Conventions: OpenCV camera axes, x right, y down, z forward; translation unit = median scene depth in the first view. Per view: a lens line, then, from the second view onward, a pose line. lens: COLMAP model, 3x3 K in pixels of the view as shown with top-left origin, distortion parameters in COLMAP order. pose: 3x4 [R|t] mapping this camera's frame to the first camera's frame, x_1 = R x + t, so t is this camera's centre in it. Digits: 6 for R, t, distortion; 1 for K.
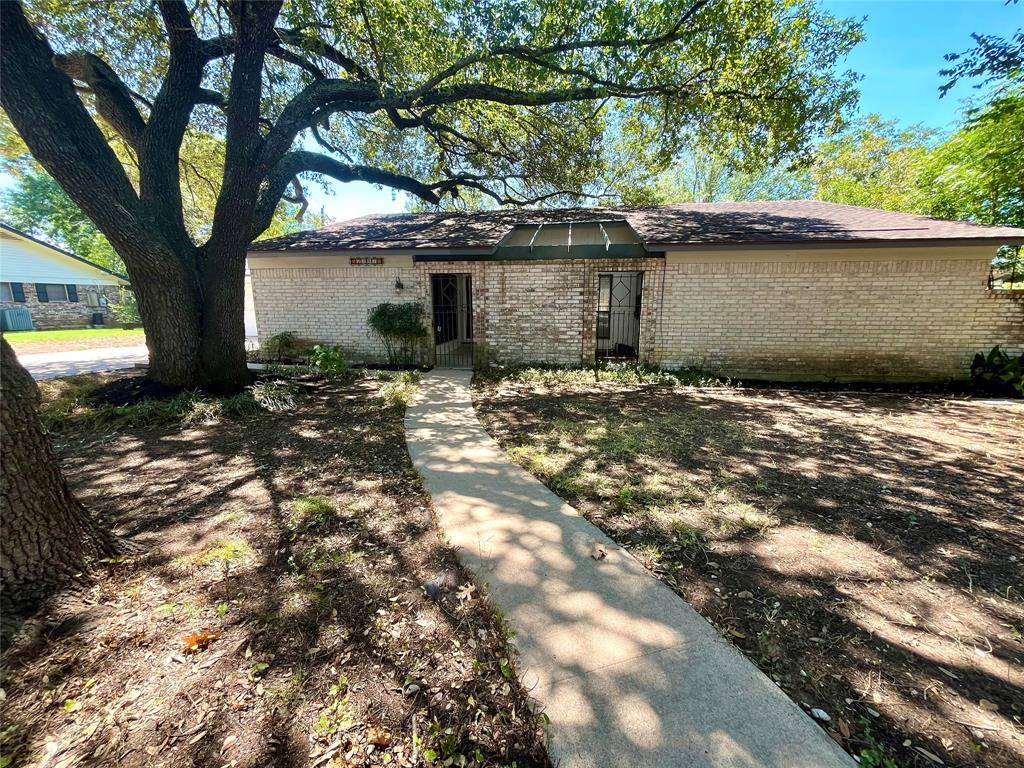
lens RADIAL K [[409.8, 0, 510.2], [0, 409.8, 382.3], [0, 0, 1]] dist [-0.001737, 0.000242]
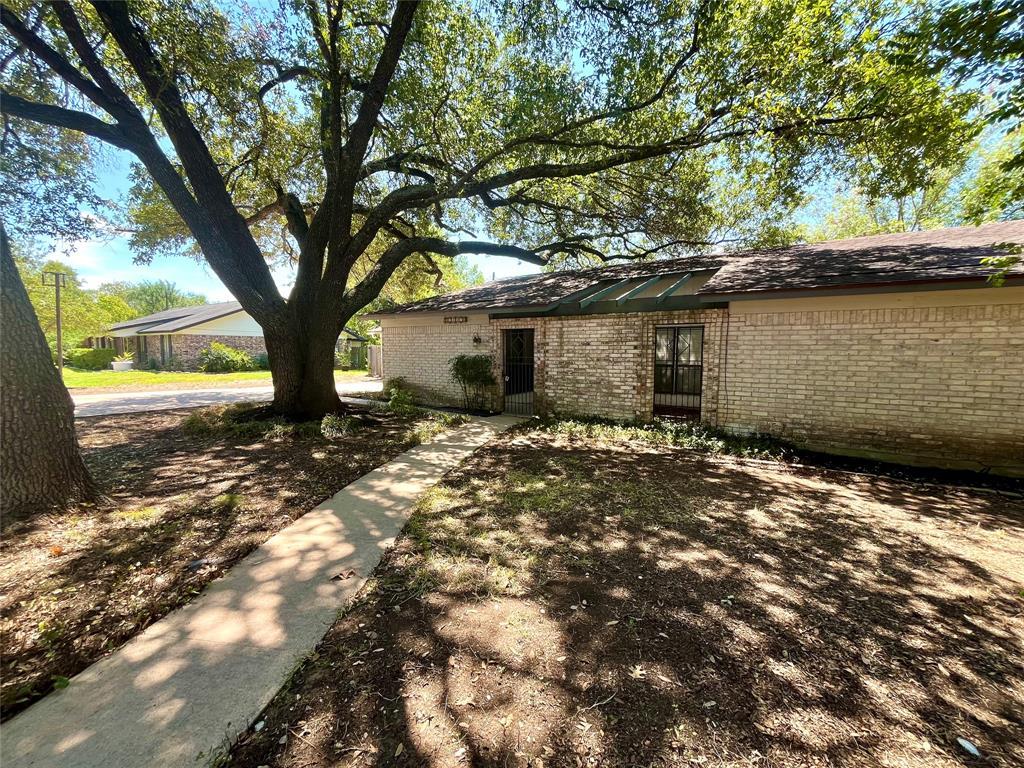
lens RADIAL K [[409.8, 0, 512.5], [0, 409.8, 381.7], [0, 0, 1]] dist [-0.001737, 0.000242]
pose [[0.909263, 0.036985, -0.414576, 0.571290], [-0.086081, 0.991220, -0.100368, -0.027279], [0.407224, 0.126948, 0.904463, 0.039689]]
